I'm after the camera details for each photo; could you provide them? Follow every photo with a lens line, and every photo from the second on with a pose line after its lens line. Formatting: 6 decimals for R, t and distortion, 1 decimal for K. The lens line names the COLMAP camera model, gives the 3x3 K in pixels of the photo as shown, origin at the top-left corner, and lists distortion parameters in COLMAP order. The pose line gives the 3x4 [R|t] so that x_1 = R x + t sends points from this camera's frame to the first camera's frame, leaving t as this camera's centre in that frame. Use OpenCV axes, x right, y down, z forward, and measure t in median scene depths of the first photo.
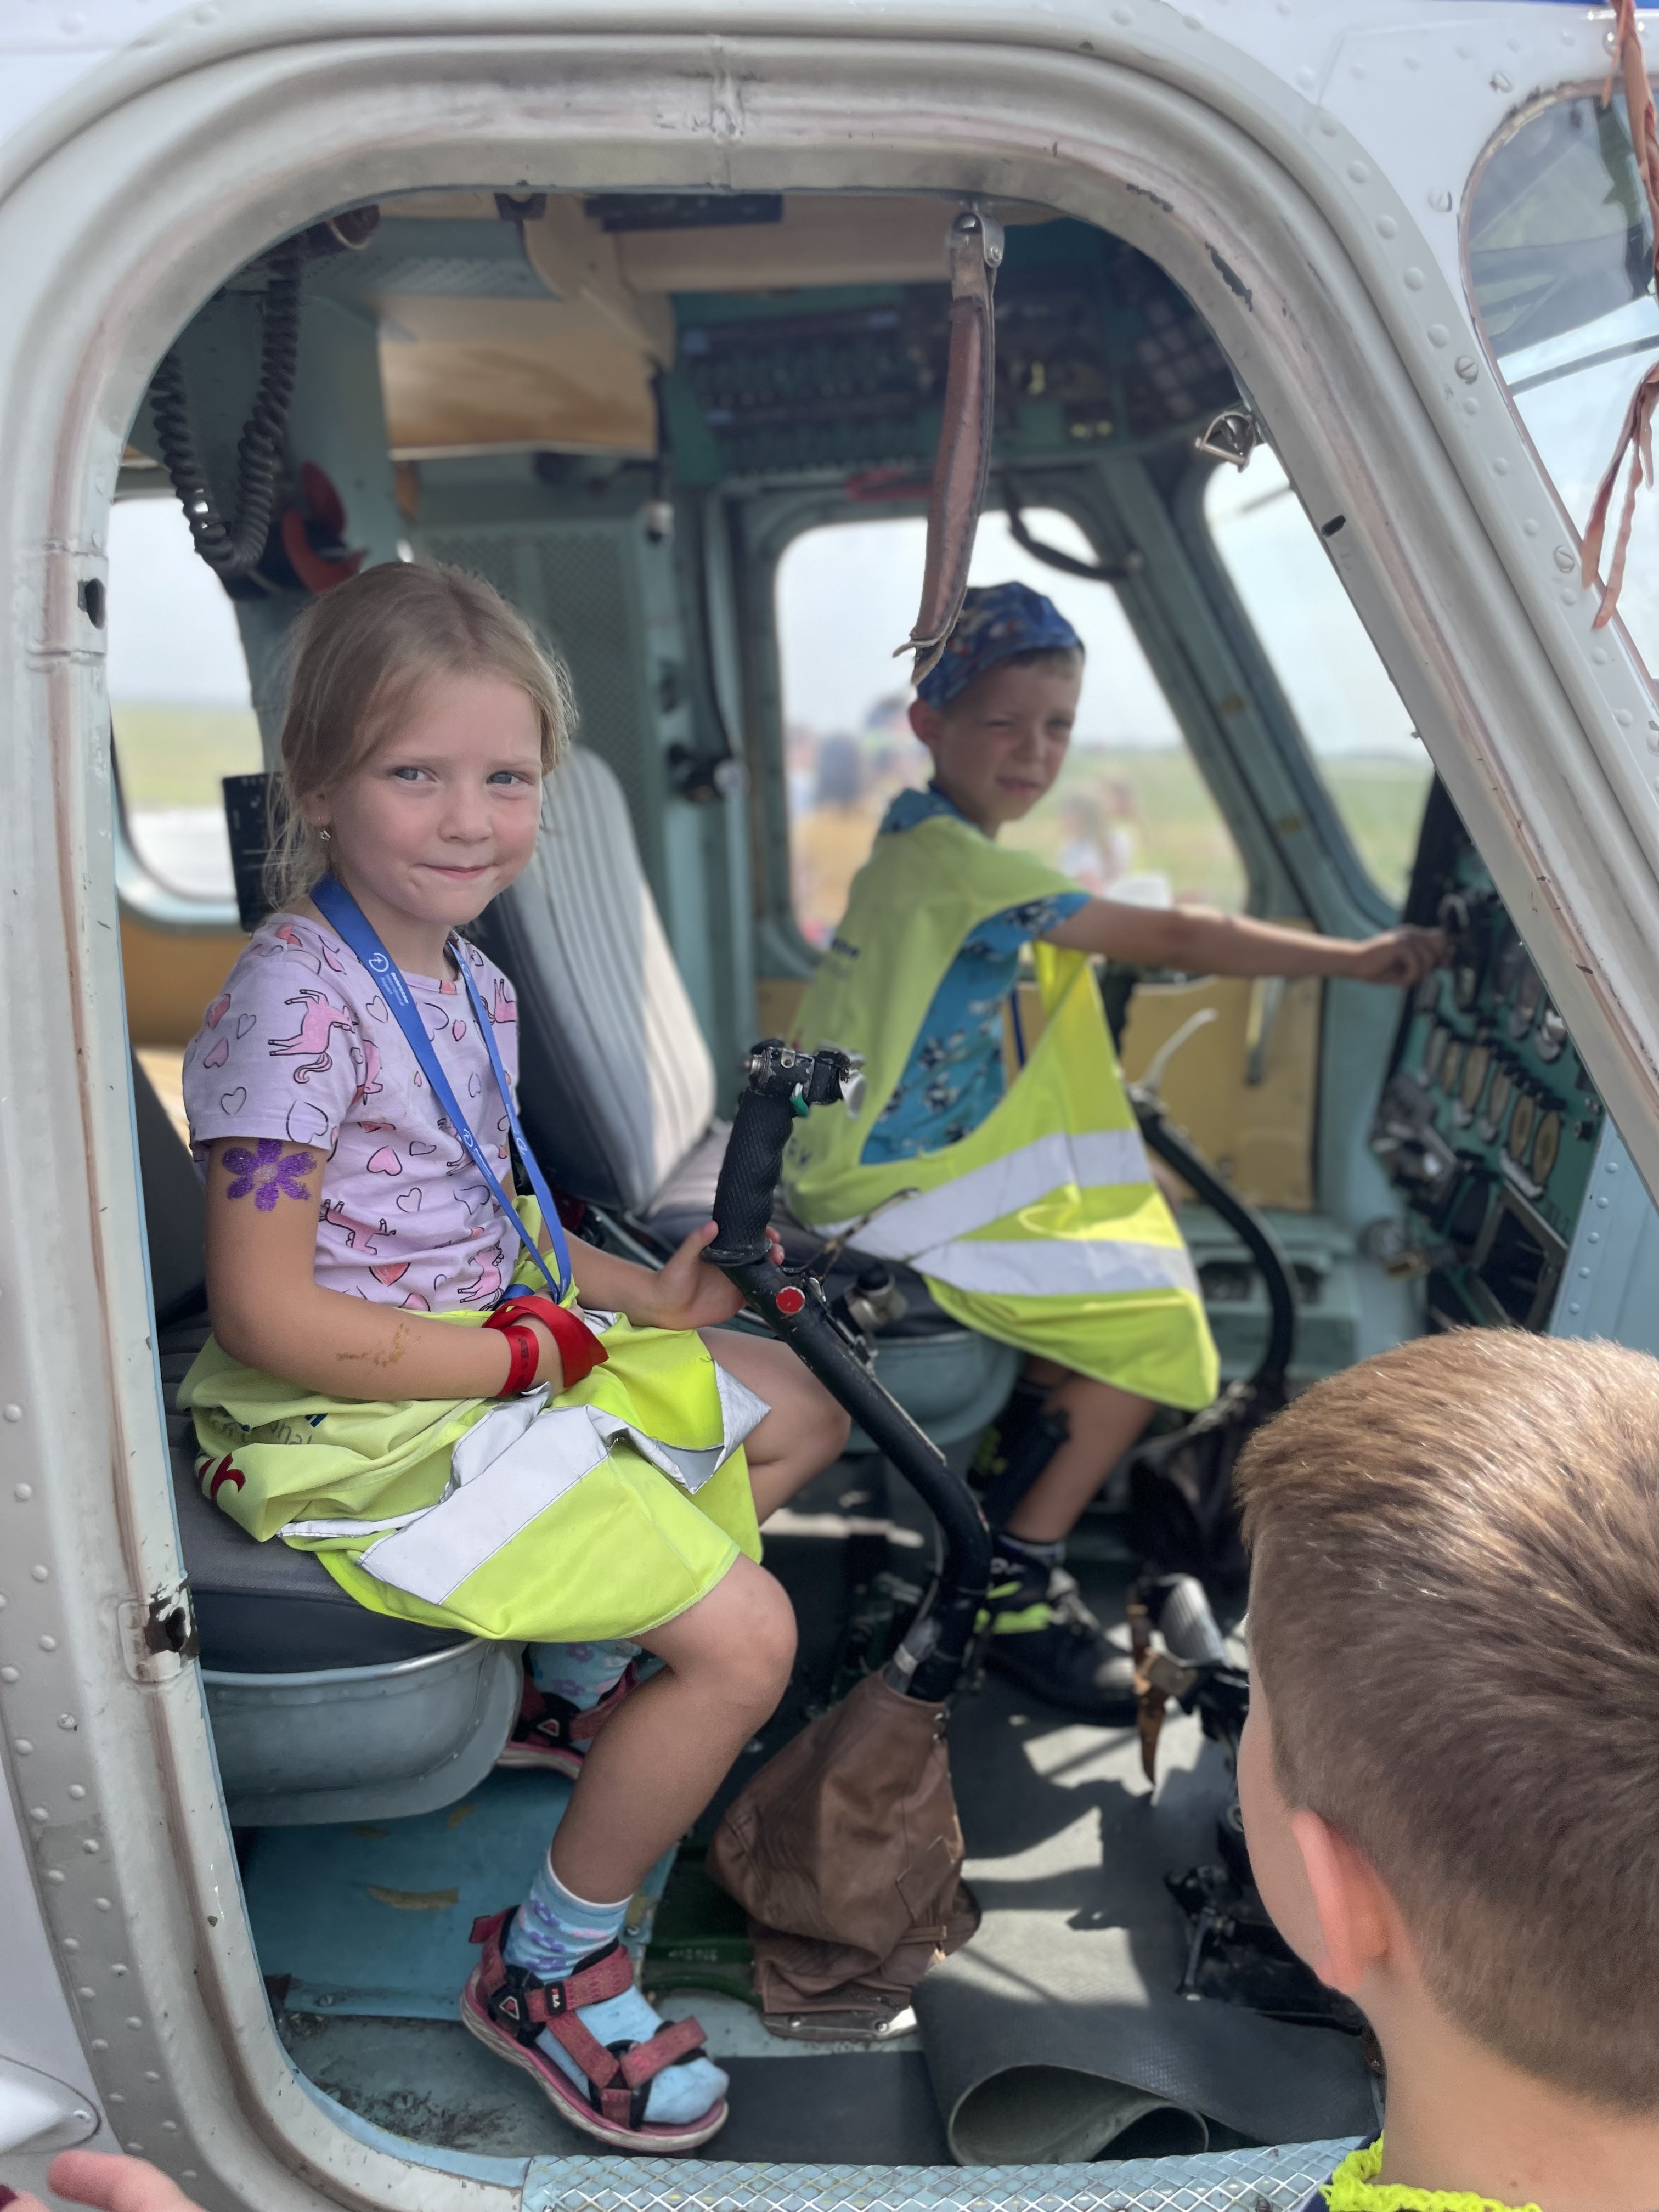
lens RADIAL K [[1774.4, 0, 877.7], [0, 1774.4, 1113.7], [0, 0, 1]] dist [0.082582, -0.143726]
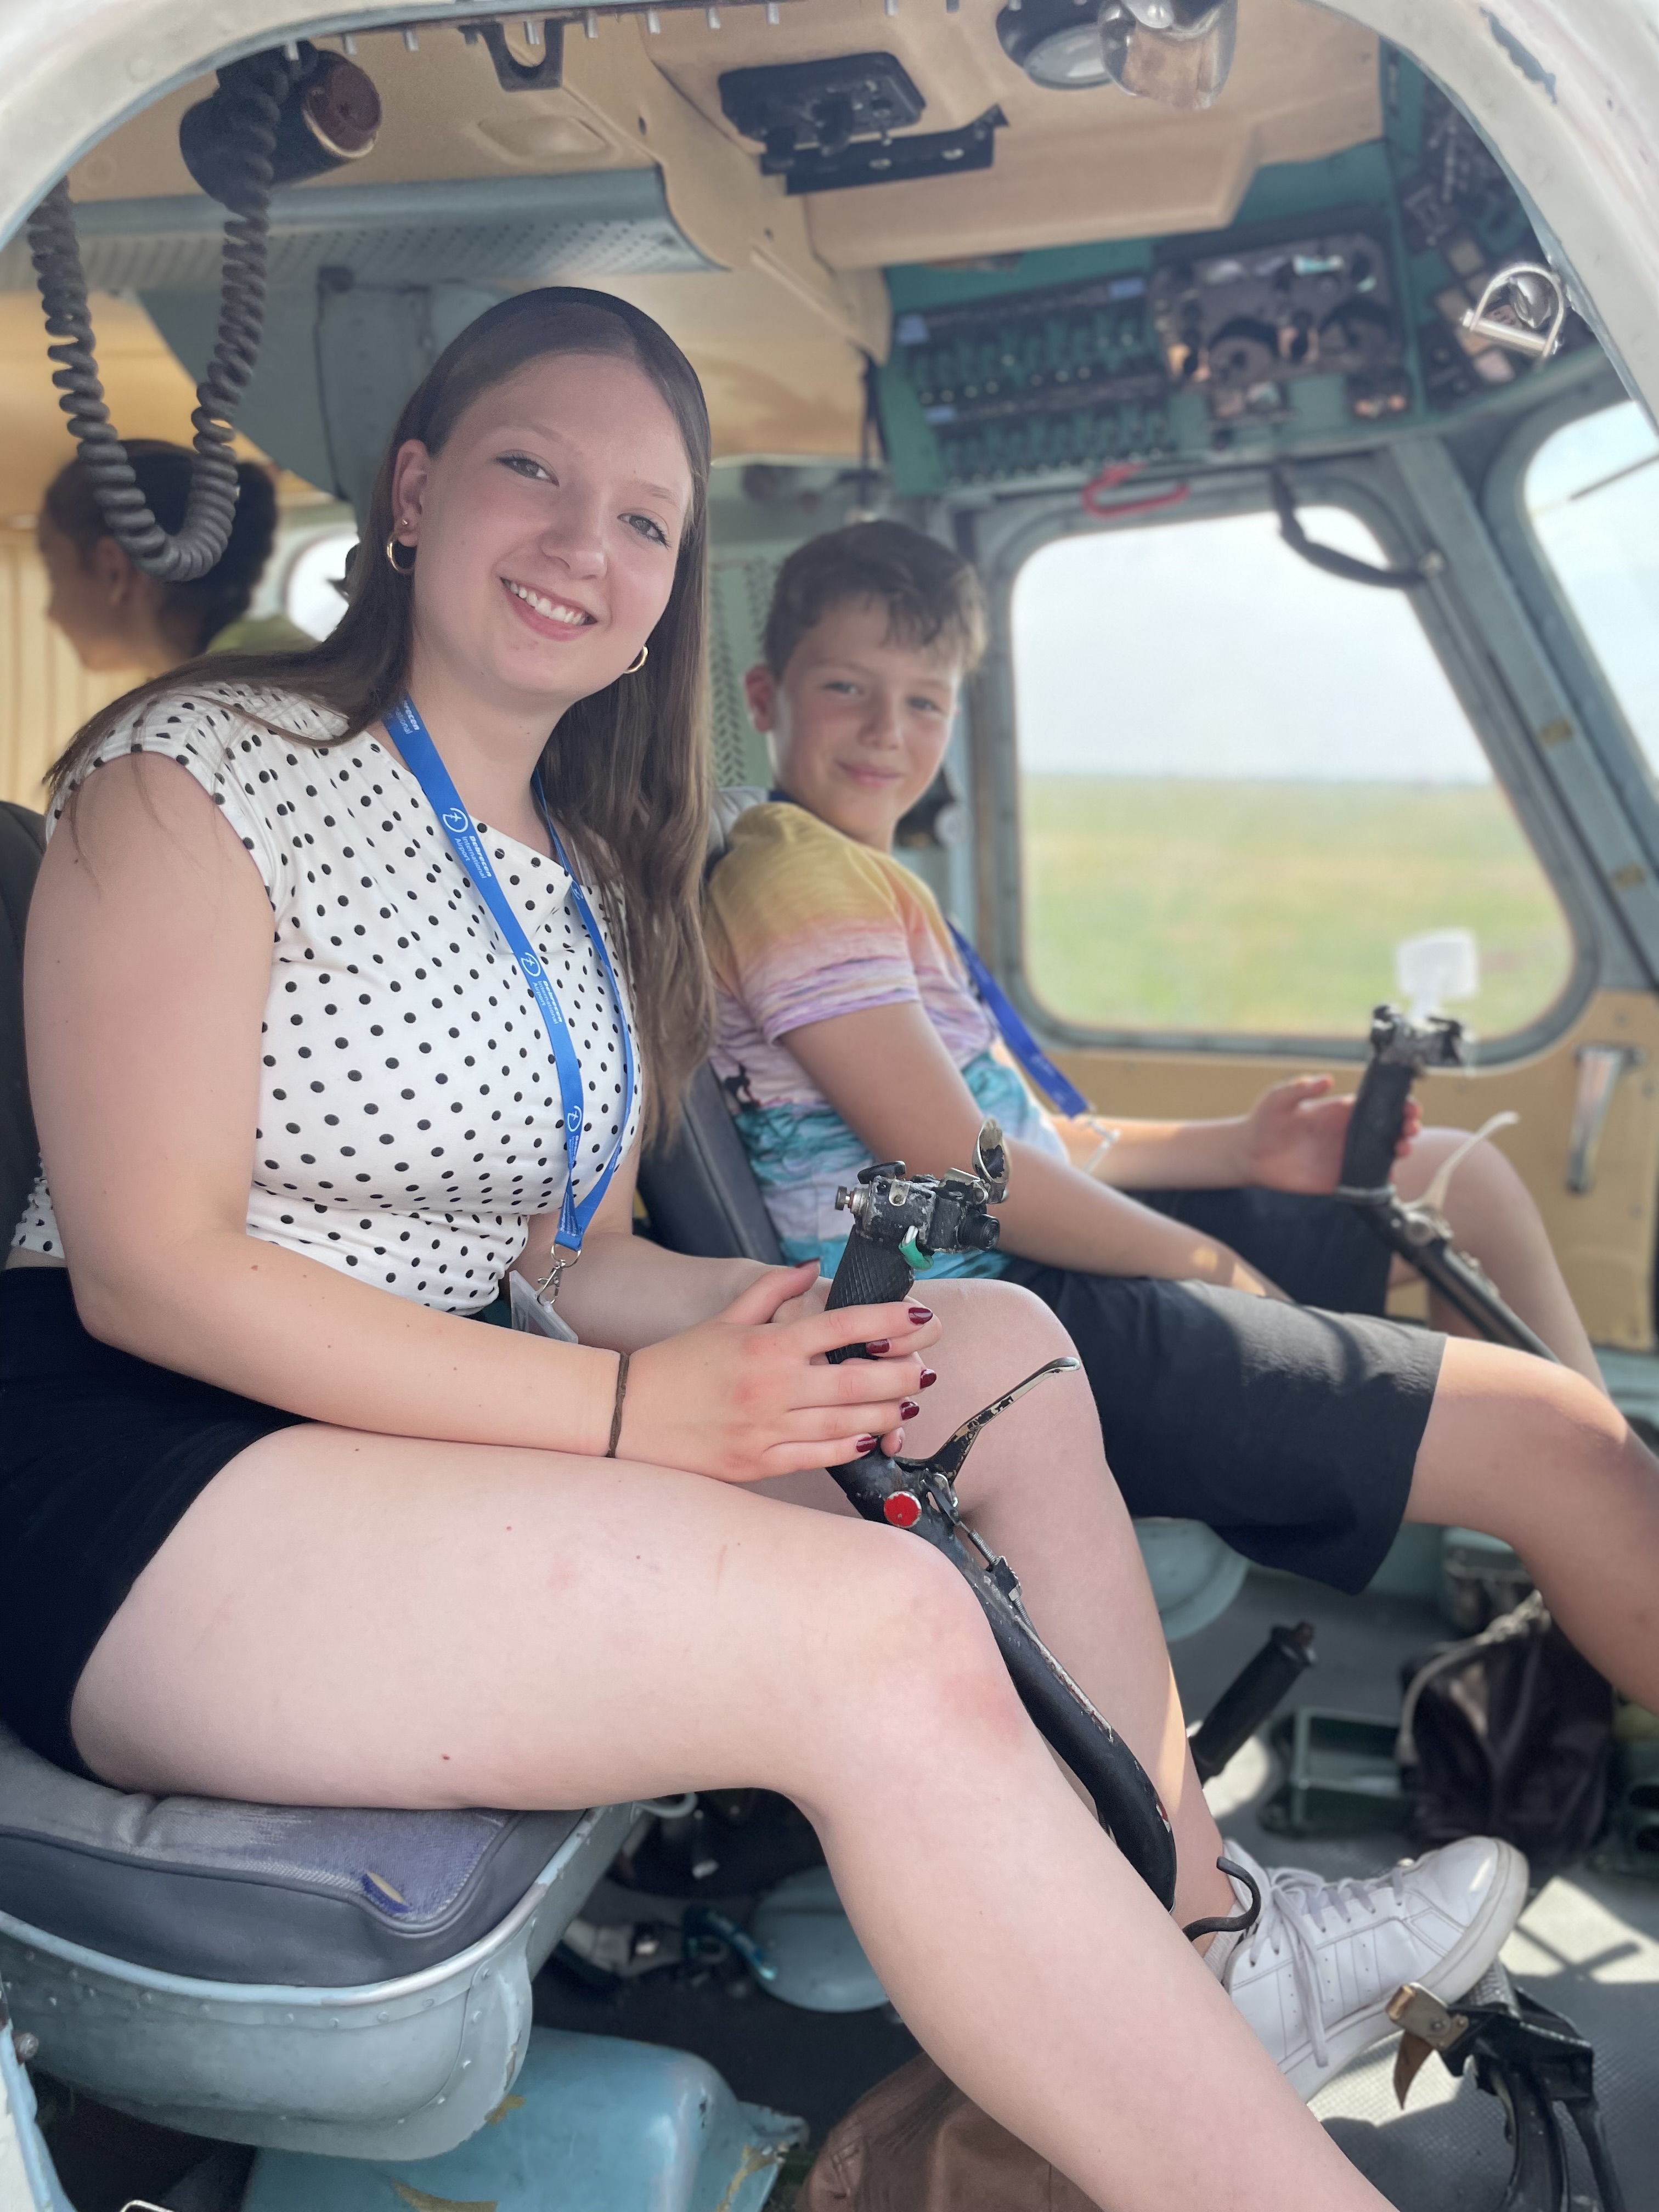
lens RADIAL K [[1736.4, 0, 860.0], [0, 1736.4, 1078.8], [0, 0, 1]] dist [0.070219, -0.128351]
pose [[0.981931, 0.025239, -0.187549, 0.055535], [-0.032015, 0.998936, -0.033189, -0.046997], [0.186511, 0.038594, 0.981694, 0.221623]]
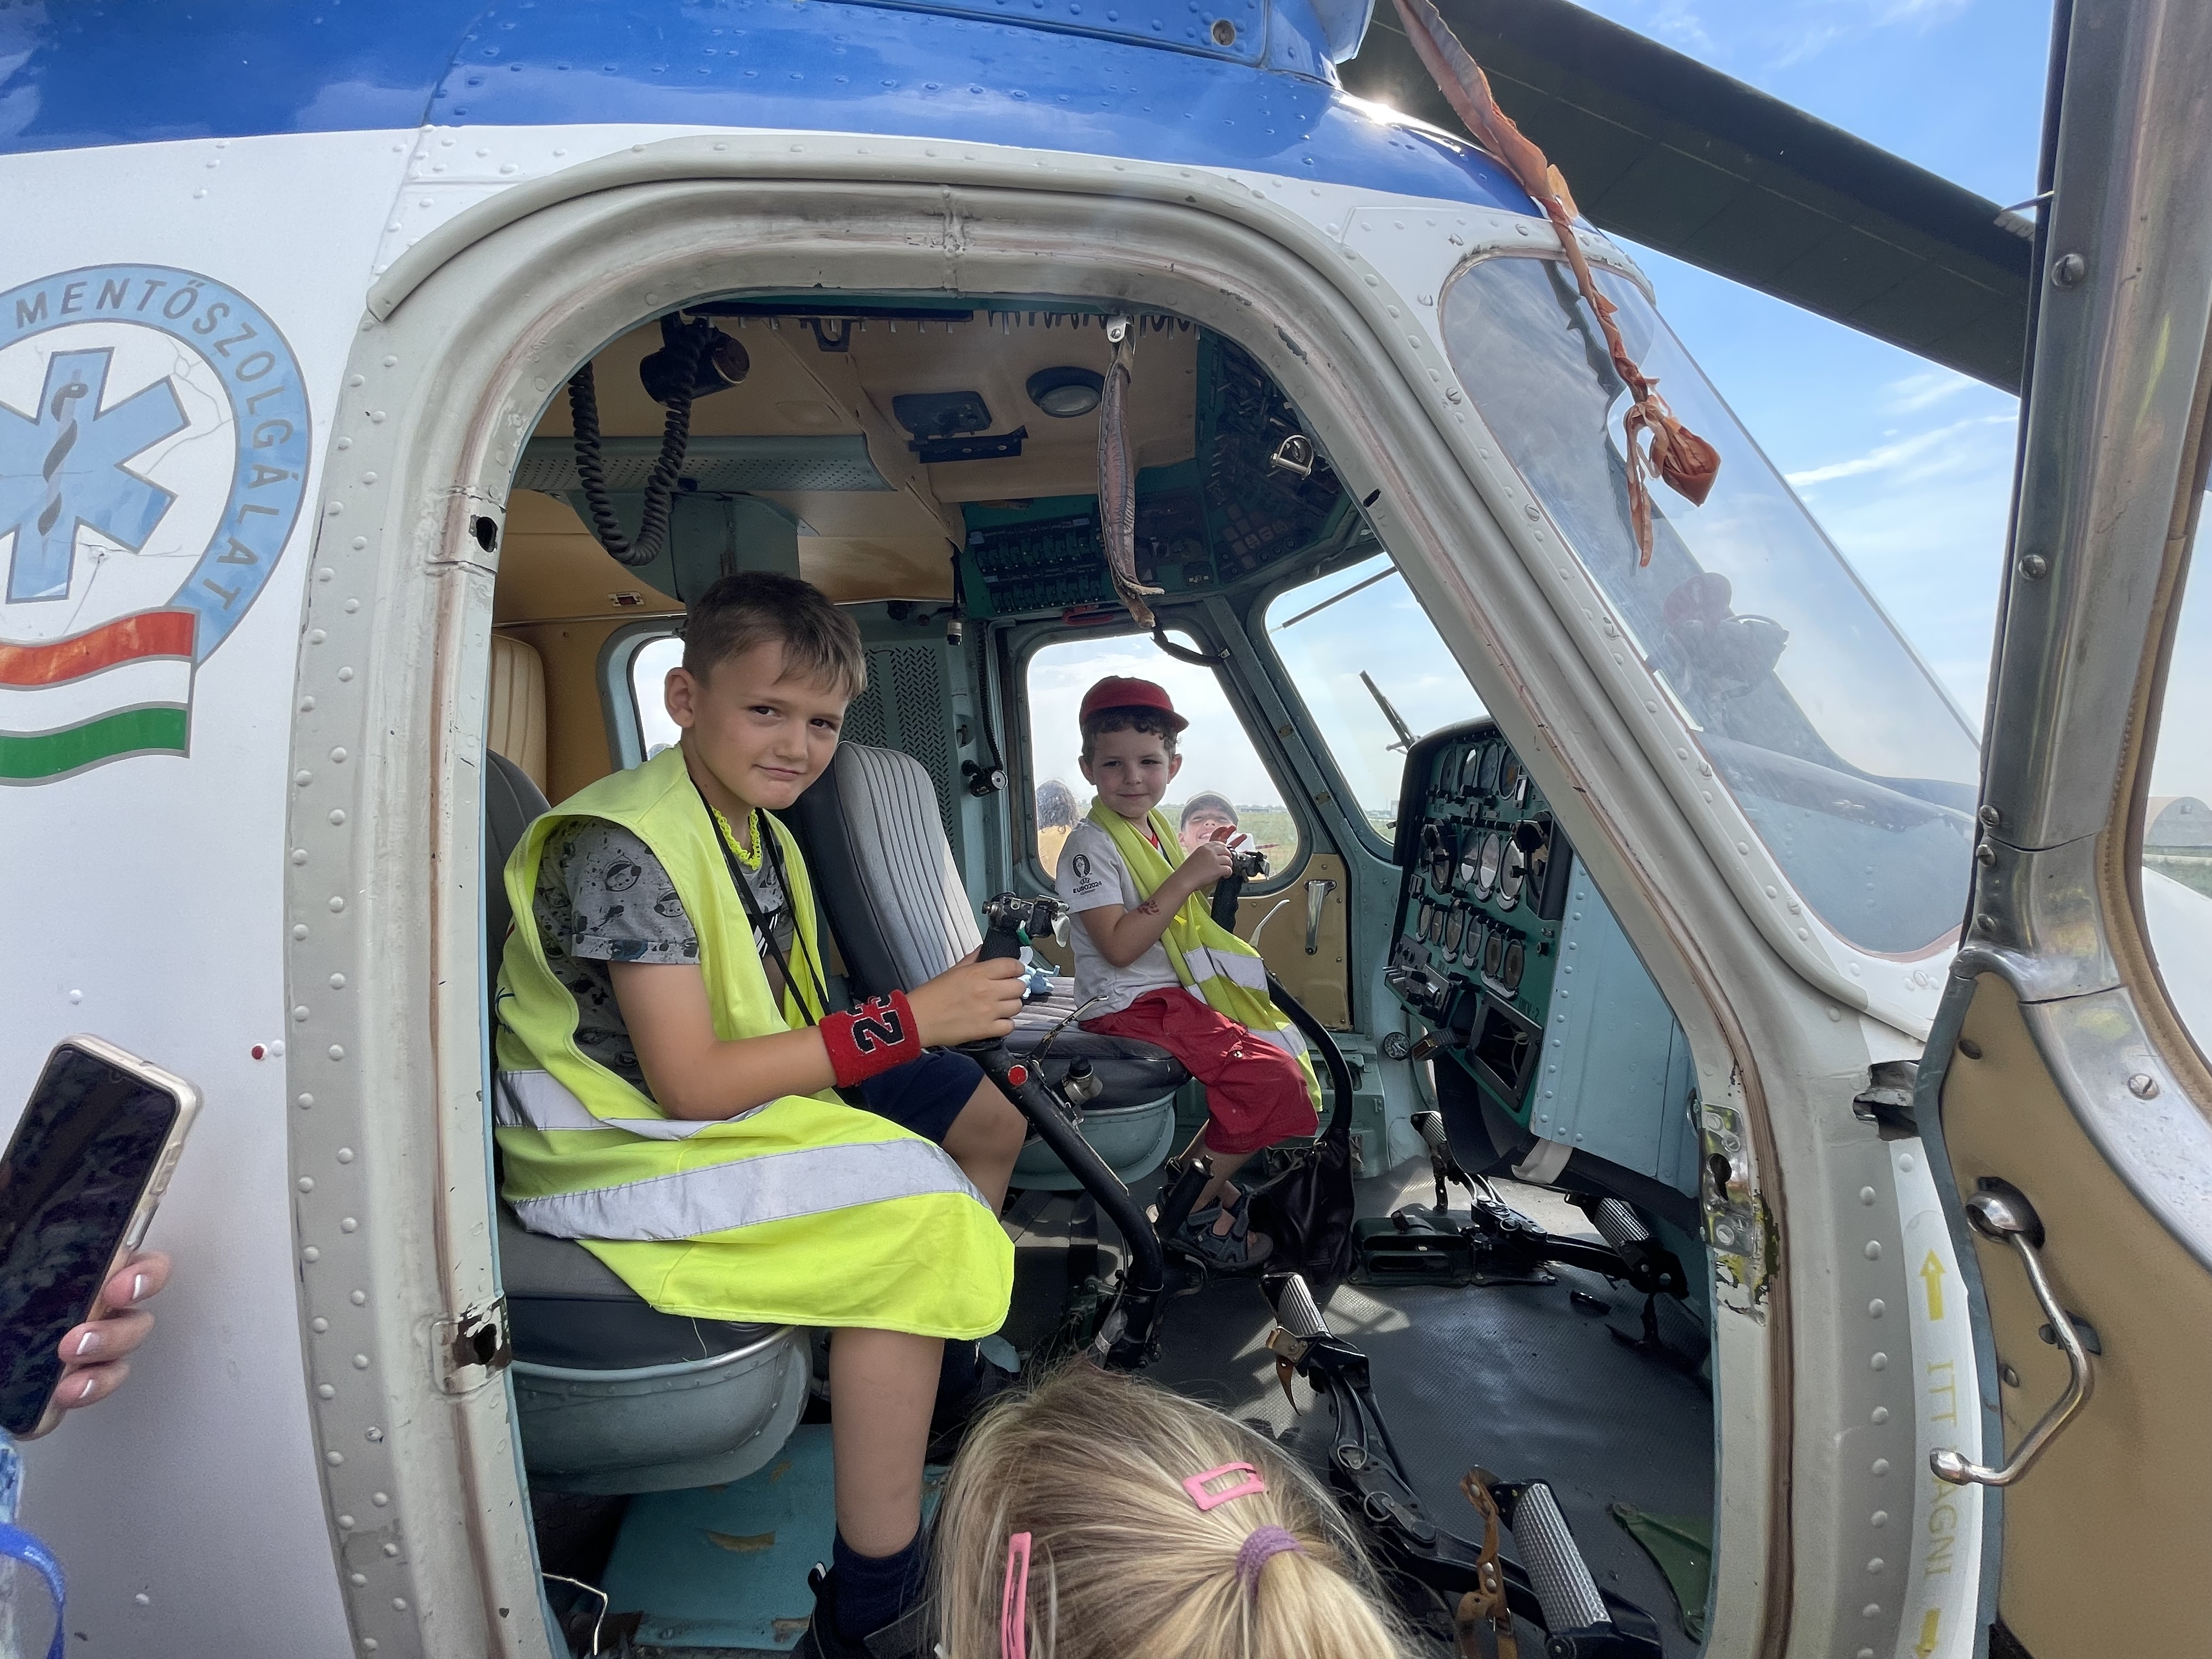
lens RADIAL K [[917.4, 0, 1112.6], [0, 917.4, 824.0], [0, 0, 1]] dist [-0.004050, 0.000402]
pose [[0.999668, -0.017255, 0.019127, 0.014912], [0.020697, 0.980063, -0.197608, 0.046393], [-0.015336, 0.197939, 0.980094, 0.198617]]
